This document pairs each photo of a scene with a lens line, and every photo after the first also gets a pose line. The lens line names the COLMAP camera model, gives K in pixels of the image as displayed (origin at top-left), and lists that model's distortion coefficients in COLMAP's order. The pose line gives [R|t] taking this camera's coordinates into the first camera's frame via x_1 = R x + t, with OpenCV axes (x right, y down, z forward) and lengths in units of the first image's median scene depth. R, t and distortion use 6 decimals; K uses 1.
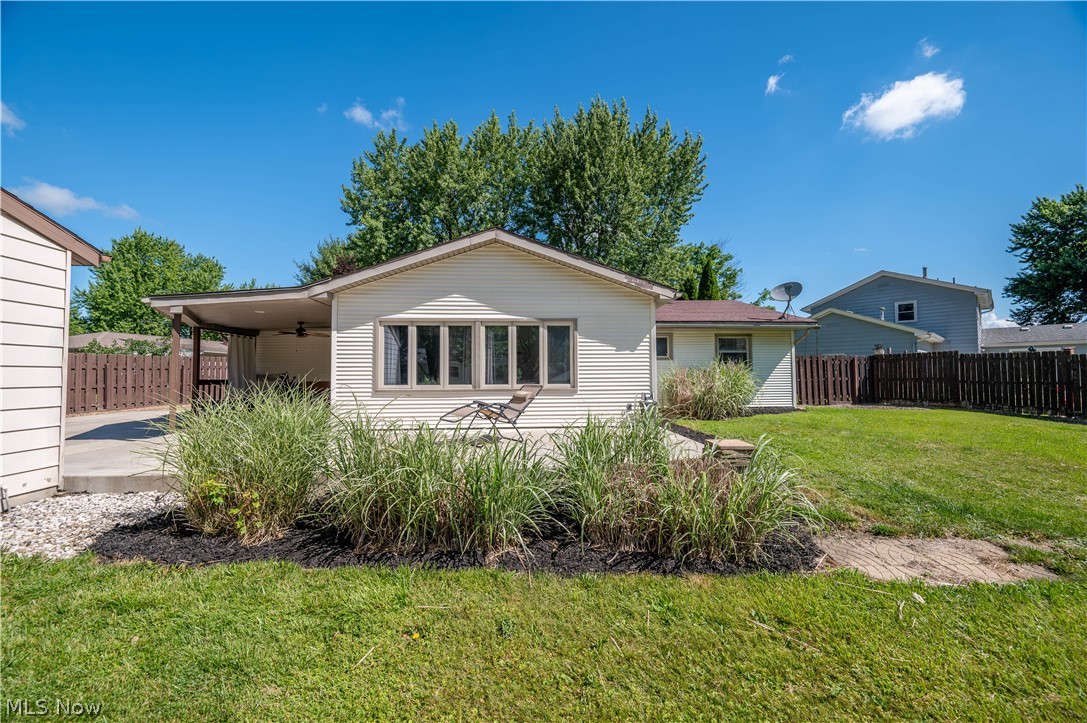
lens RADIAL K [[436.5, 0, 543.8], [0, 436.5, 357.8], [0, 0, 1]] dist [0.001141, 0.000036]
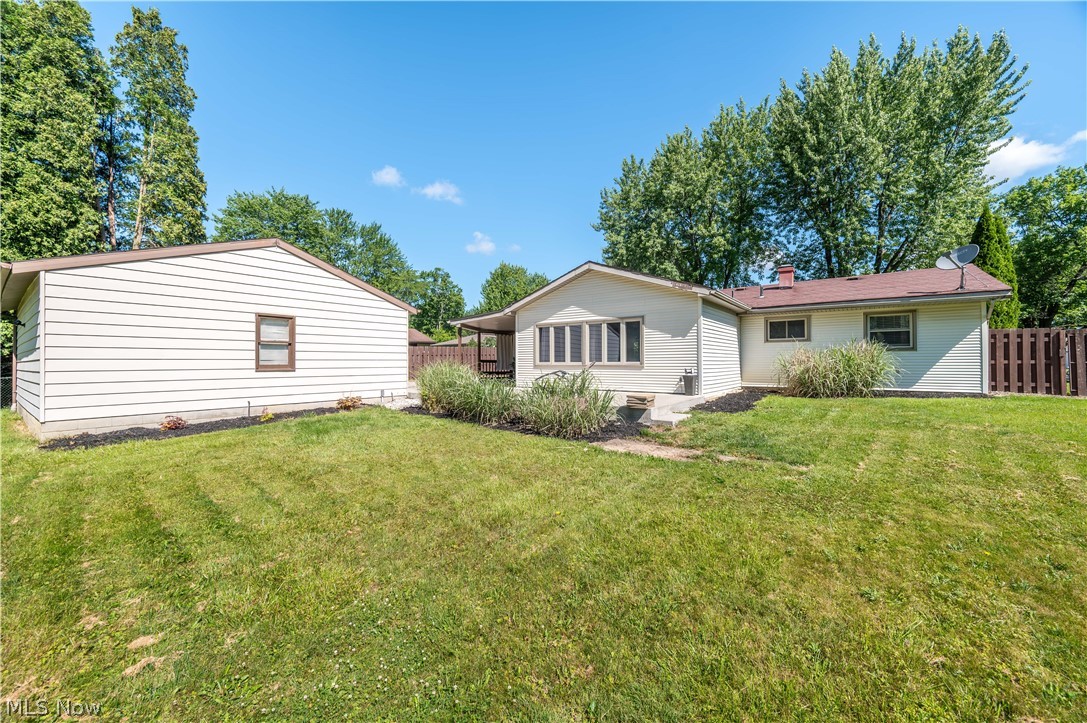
lens RADIAL K [[434.3, 0, 541.8], [0, 434.3, 363.8], [0, 0, 1]] dist [-0.000117, -0.000198]
pose [[0.758391, 0.004526, -0.651785, 0.745514], [0.026582, 0.998929, 0.037866, 0.004414], [0.651258, -0.046043, 0.757458, -0.295836]]
